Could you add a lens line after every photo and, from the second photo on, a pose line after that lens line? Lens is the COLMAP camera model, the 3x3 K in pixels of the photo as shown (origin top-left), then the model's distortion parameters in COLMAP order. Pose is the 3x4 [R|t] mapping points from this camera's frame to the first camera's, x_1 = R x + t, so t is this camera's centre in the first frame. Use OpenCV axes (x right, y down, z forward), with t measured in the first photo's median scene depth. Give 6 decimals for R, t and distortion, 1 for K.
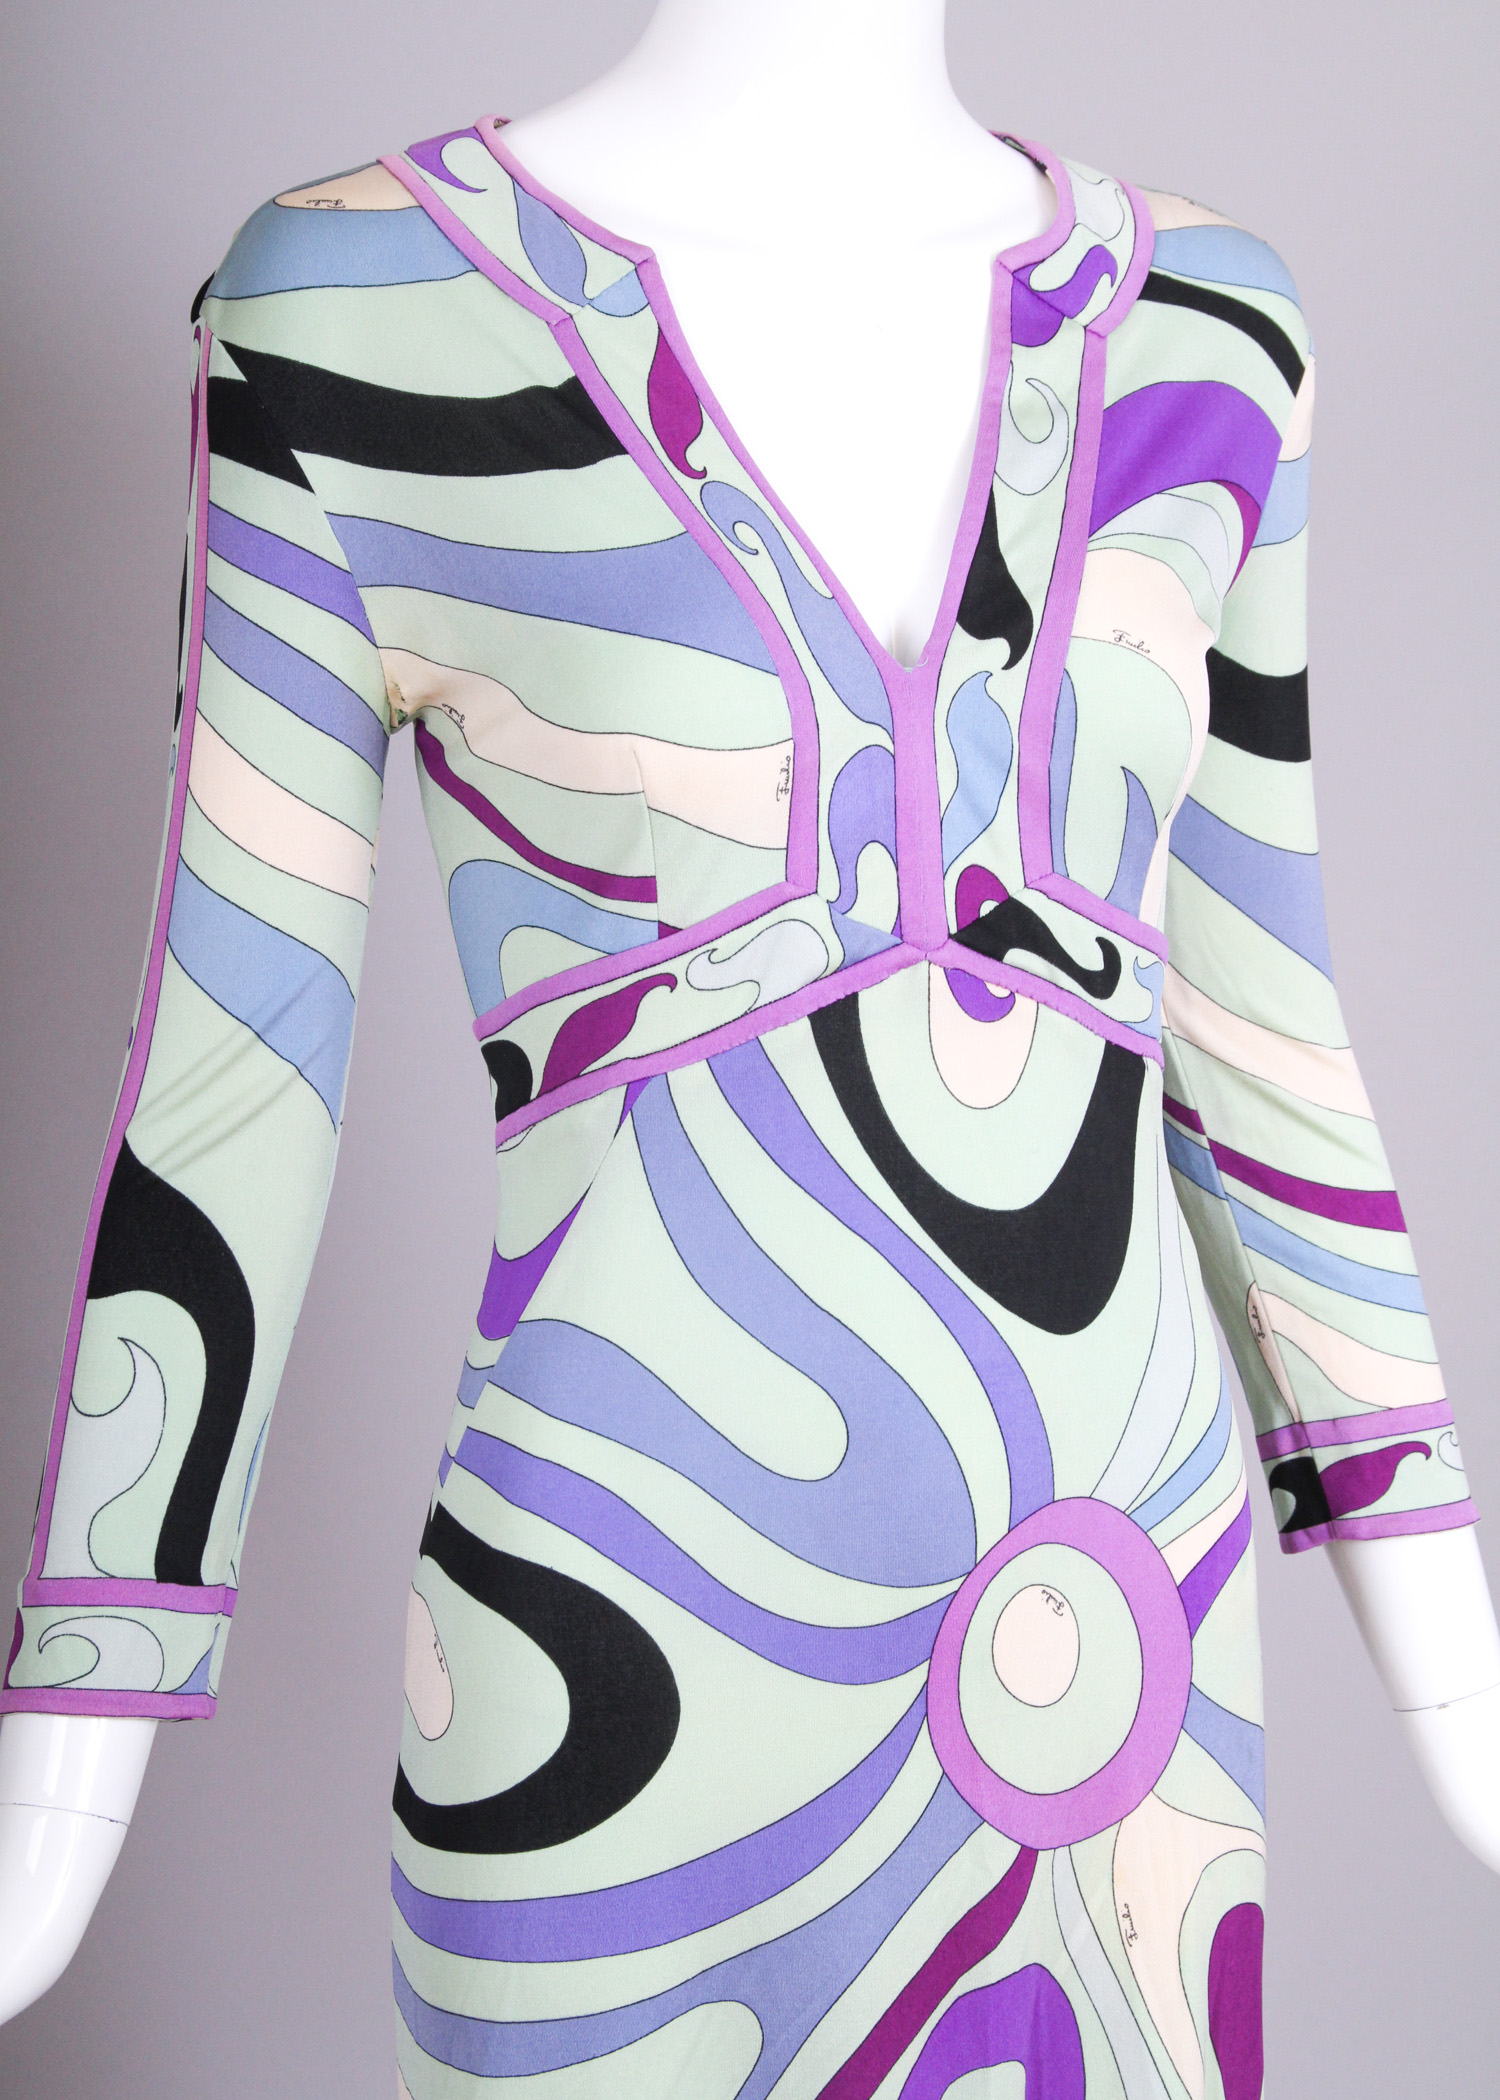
lens RADIAL K [[4544.7, 0, 746.9], [0, 4544.7, 1088.6], [0, 0, 1]] dist [0.252727, 0.519093]
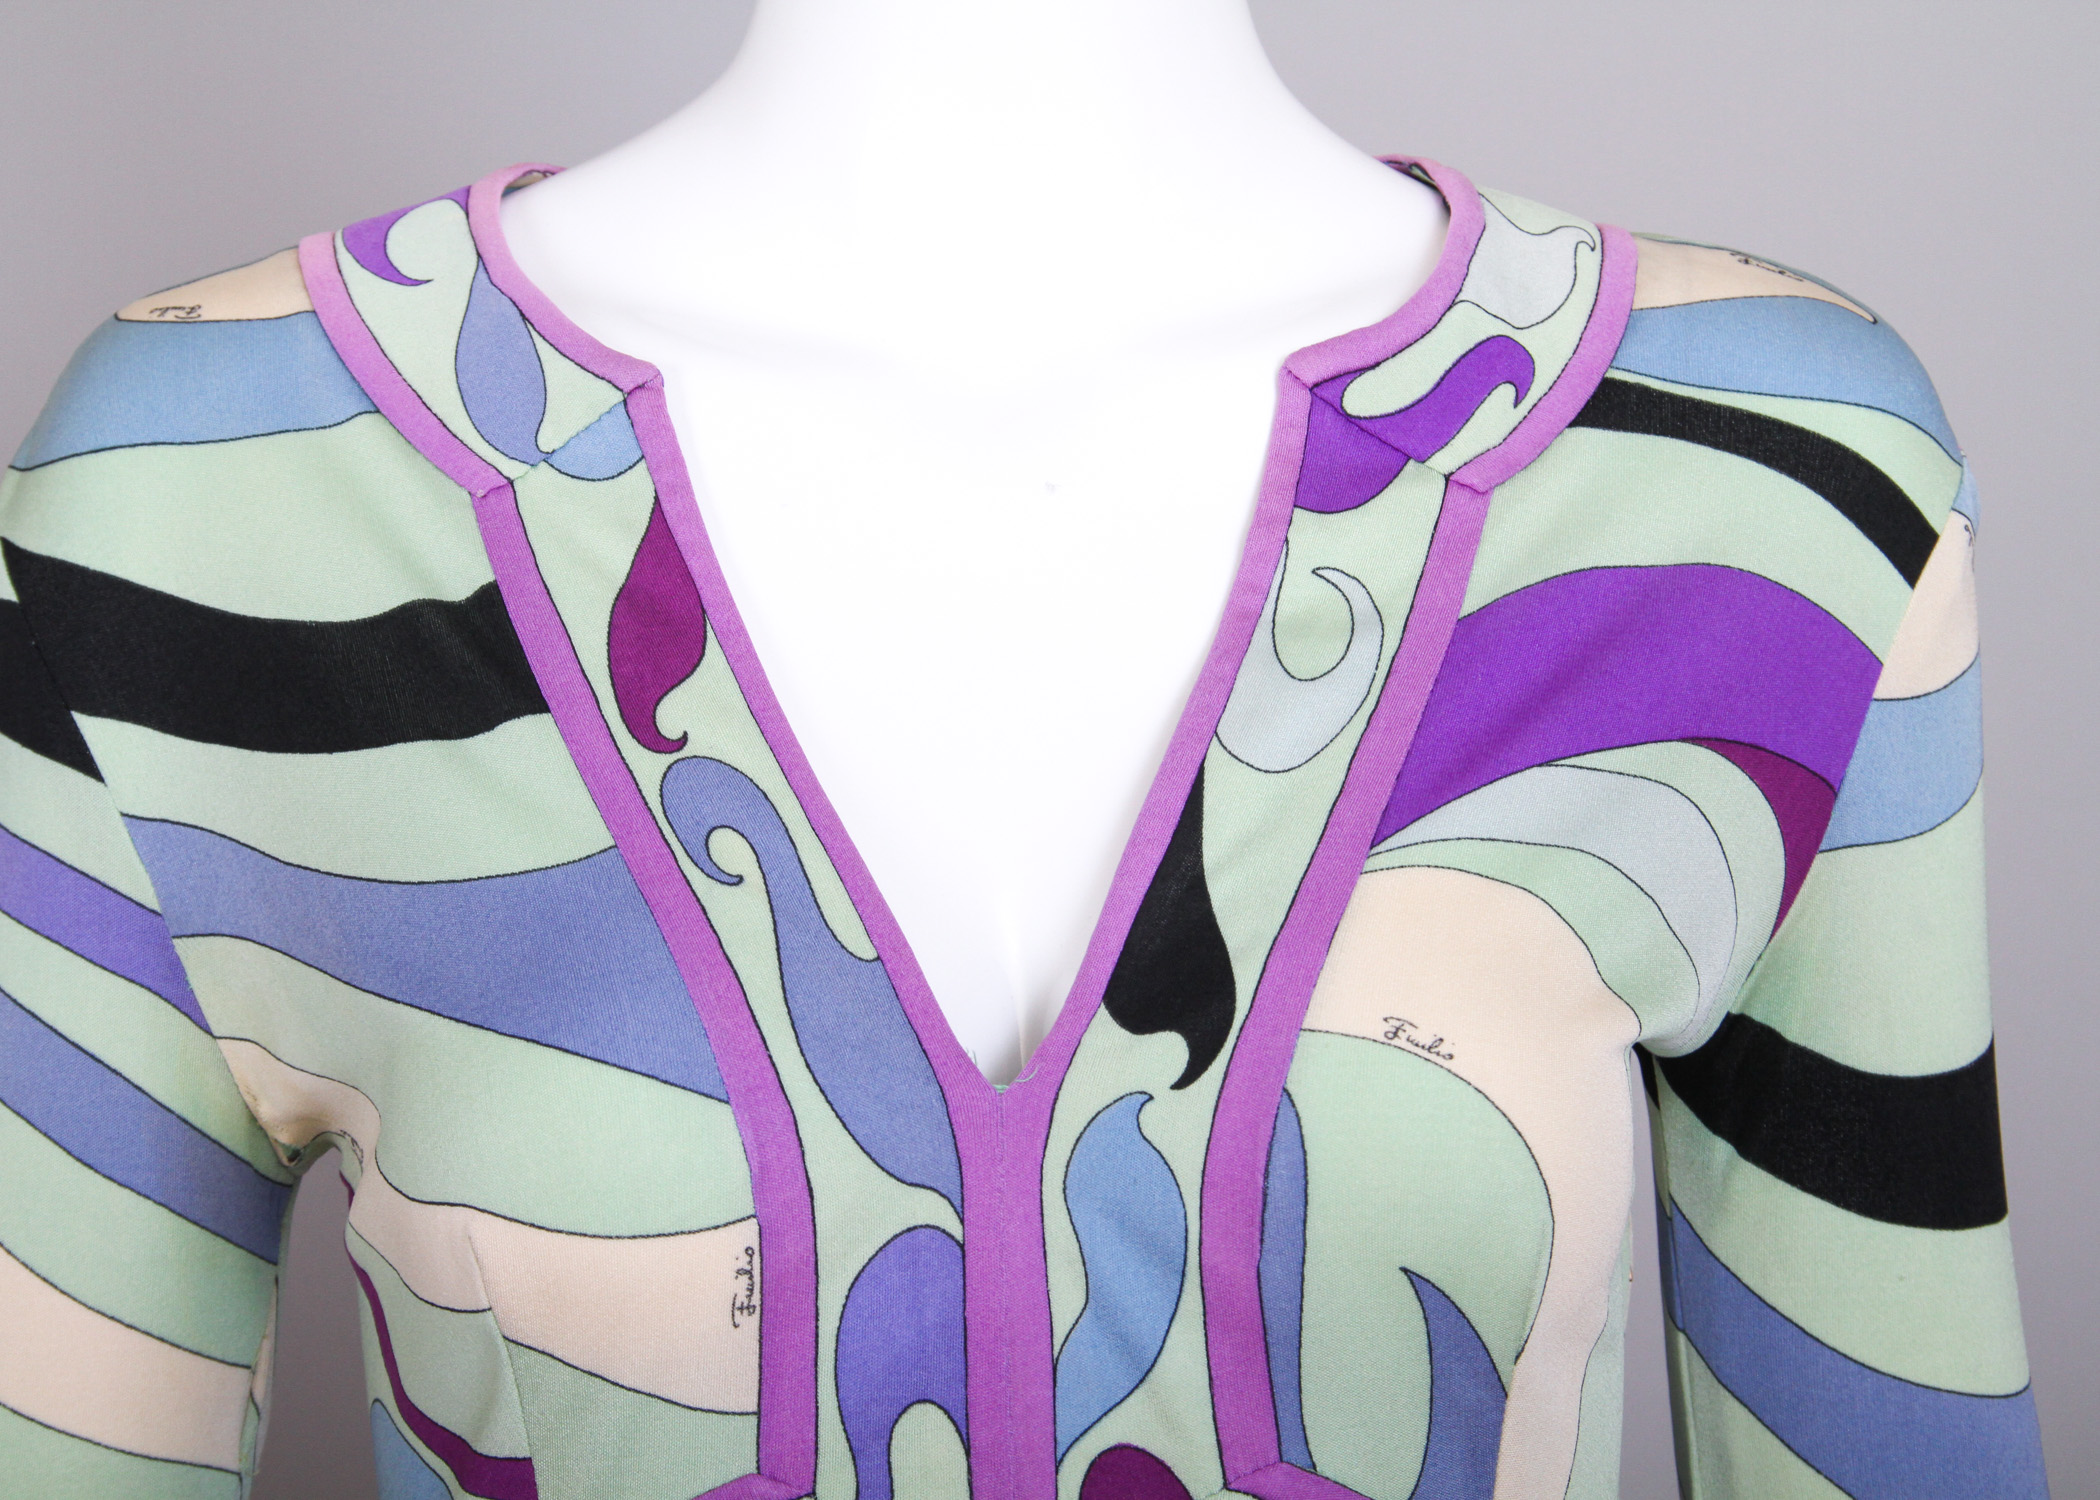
lens RADIAL K [[5106.1, 0, 1050.0], [0, 5106.1, 750.0], [0, 0, 1]] dist [0.306362, 0.109275]
pose [[0.950708, -0.010322, -0.309916, 0.230973], [-0.024103, 0.993962, -0.107045, -0.065153], [0.309150, 0.109238, 0.944719, 0.400642]]
